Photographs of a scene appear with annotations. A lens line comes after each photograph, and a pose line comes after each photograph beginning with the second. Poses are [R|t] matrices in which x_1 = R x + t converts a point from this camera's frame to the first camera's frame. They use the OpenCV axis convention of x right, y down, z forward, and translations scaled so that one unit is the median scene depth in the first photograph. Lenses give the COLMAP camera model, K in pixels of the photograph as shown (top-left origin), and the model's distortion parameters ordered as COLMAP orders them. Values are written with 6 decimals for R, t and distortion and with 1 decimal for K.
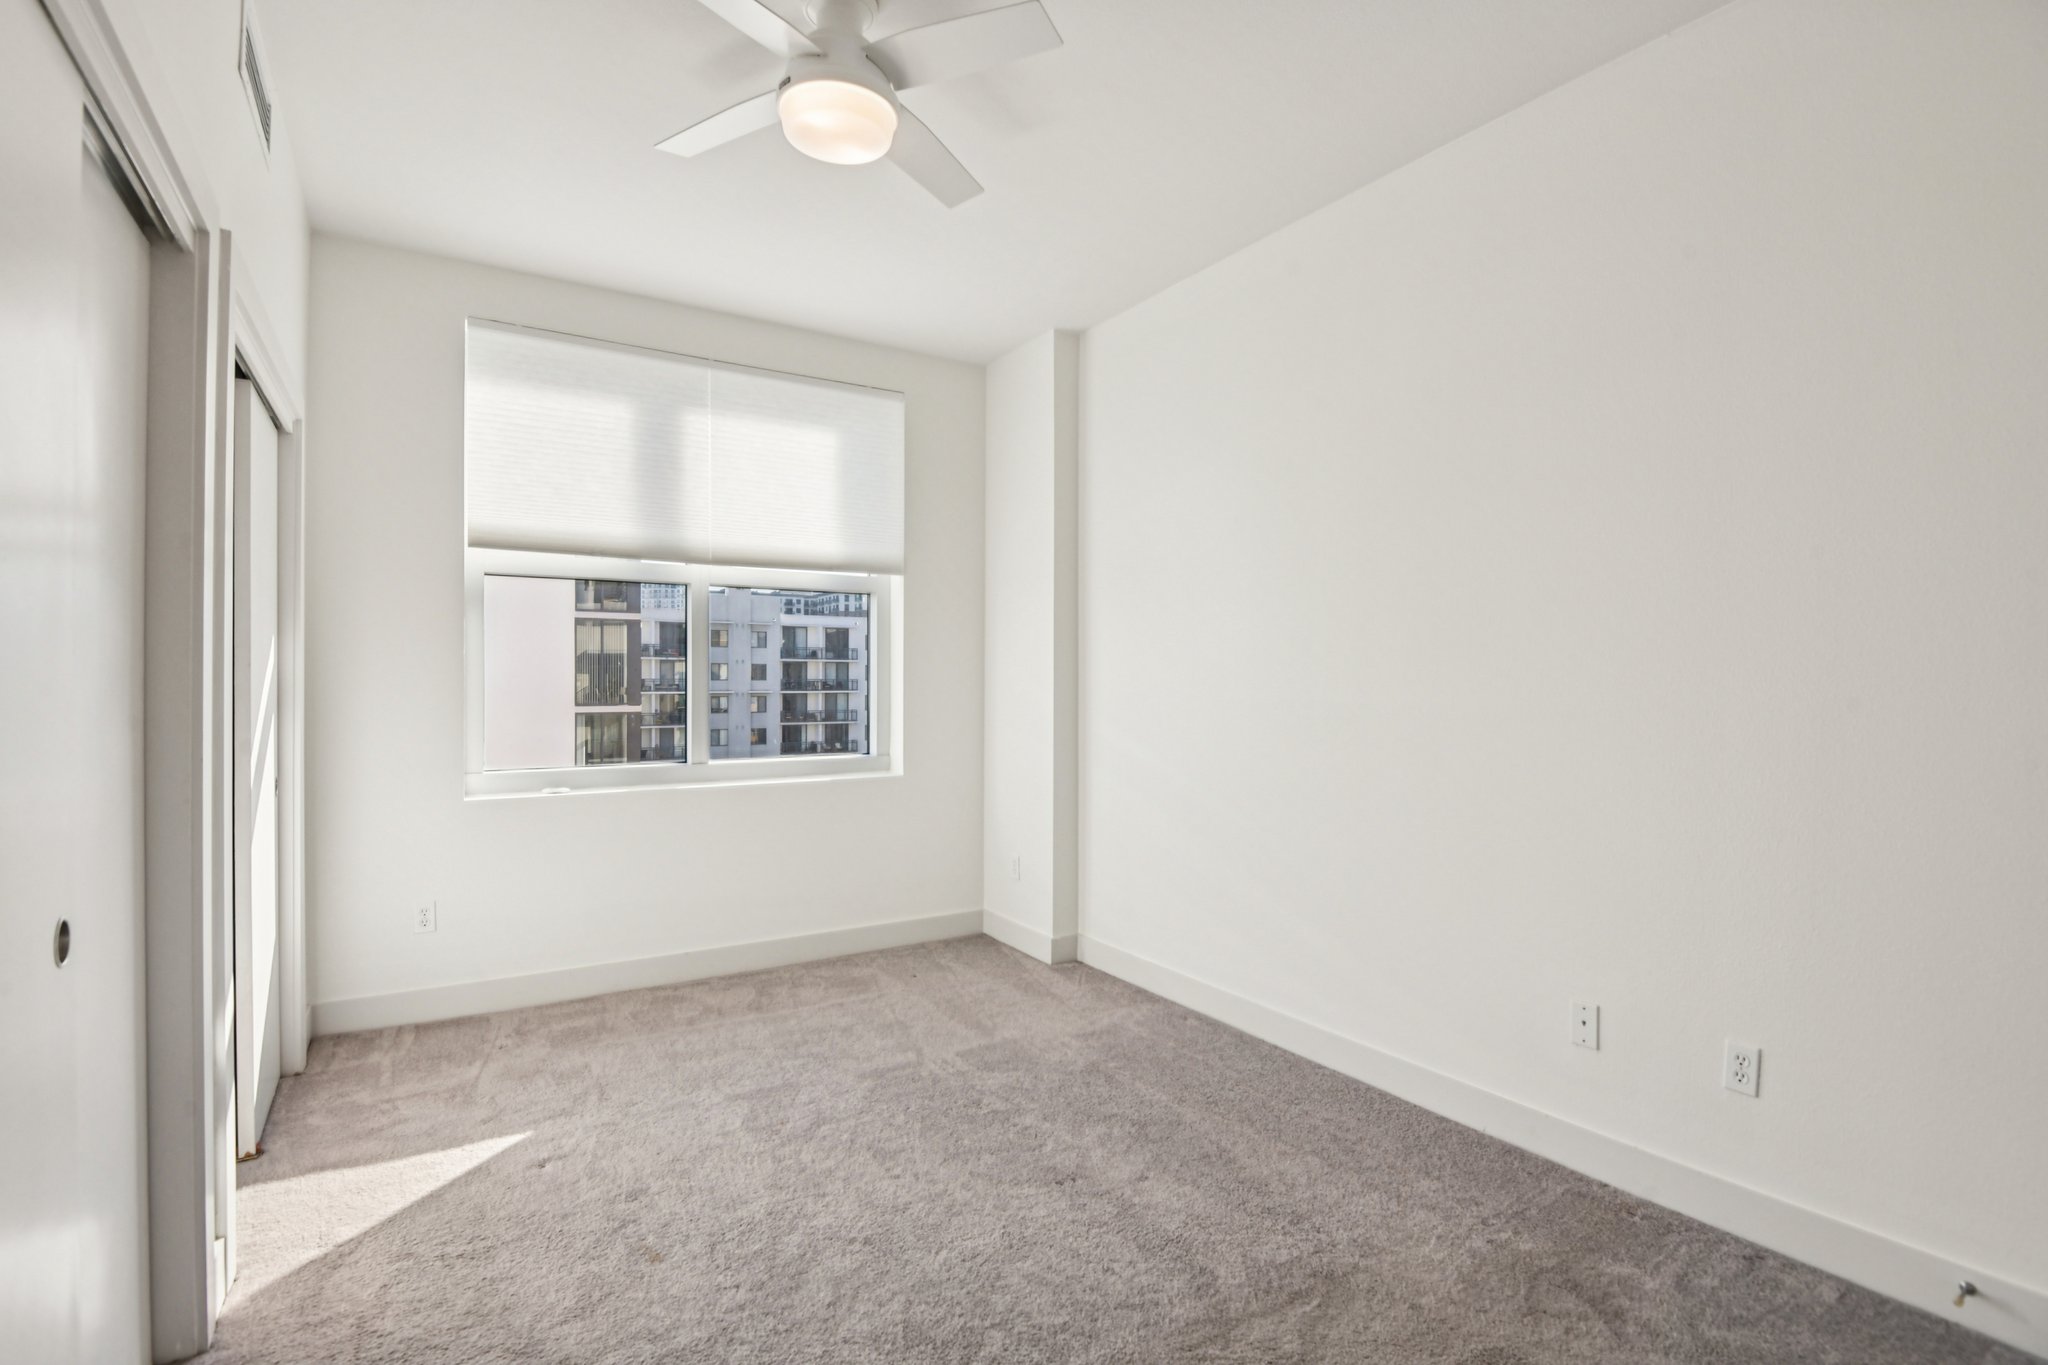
lens RADIAL K [[960.7, 0, 1030.2], [0, 960.7, 662.3], [0, 0, 1]] dist [0.006433, -0.029180]
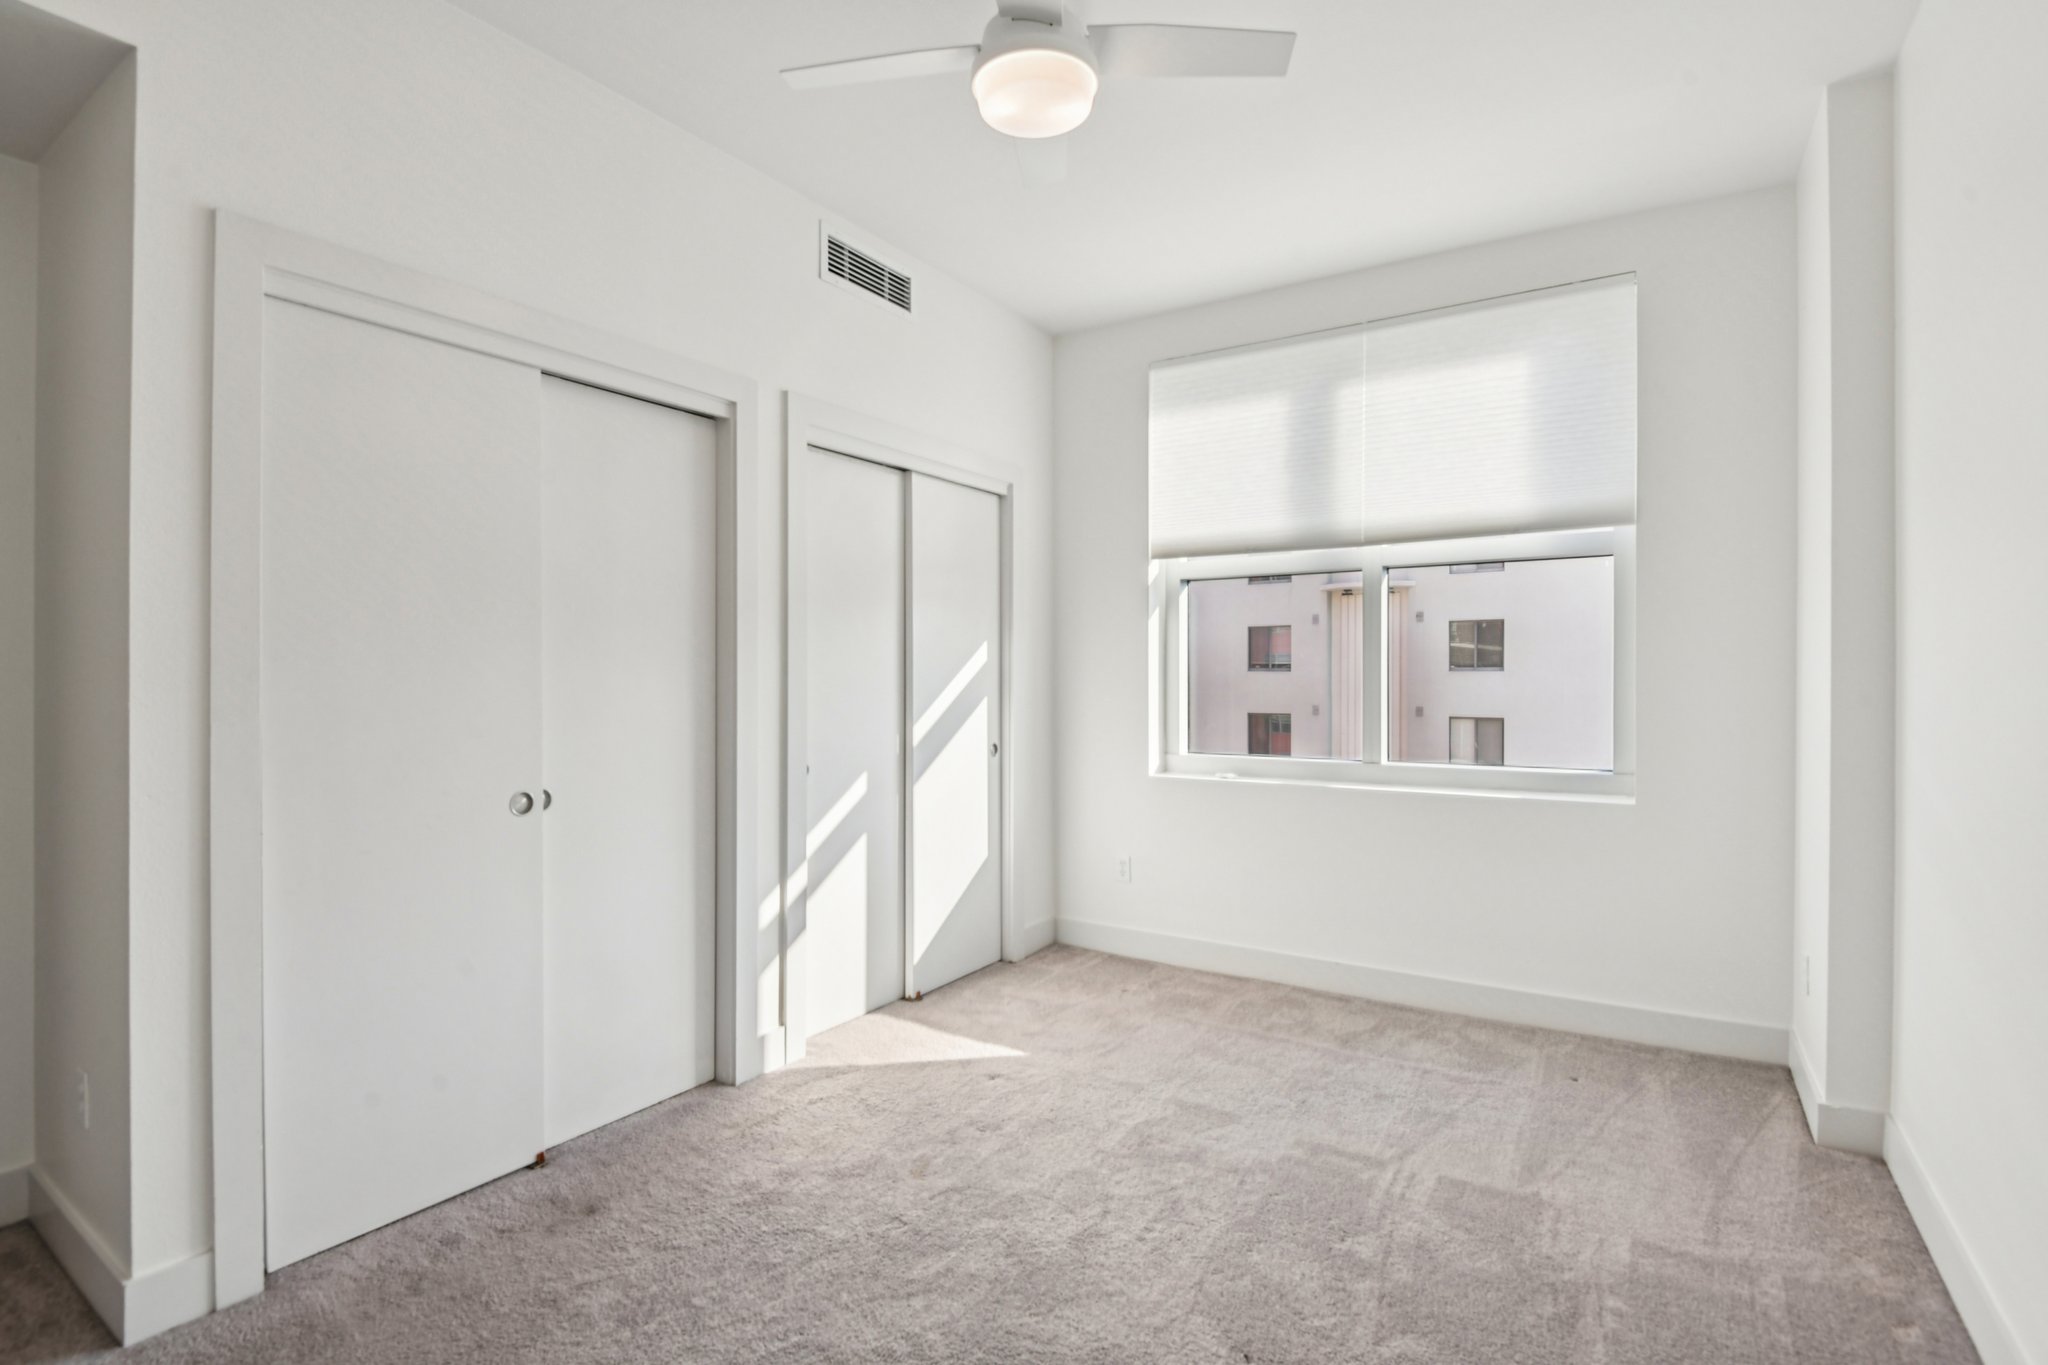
lens RADIAL K [[960.7, 0, 1030.2], [0, 960.7, 662.3], [0, 0, 1]] dist [0.006433, -0.029180]
pose [[0.423628, -0.017431, -0.905669, 0.424514], [0.016050, 0.999802, -0.011735, 0.016892], [0.905694, -0.009564, 0.423824, 0.380762]]
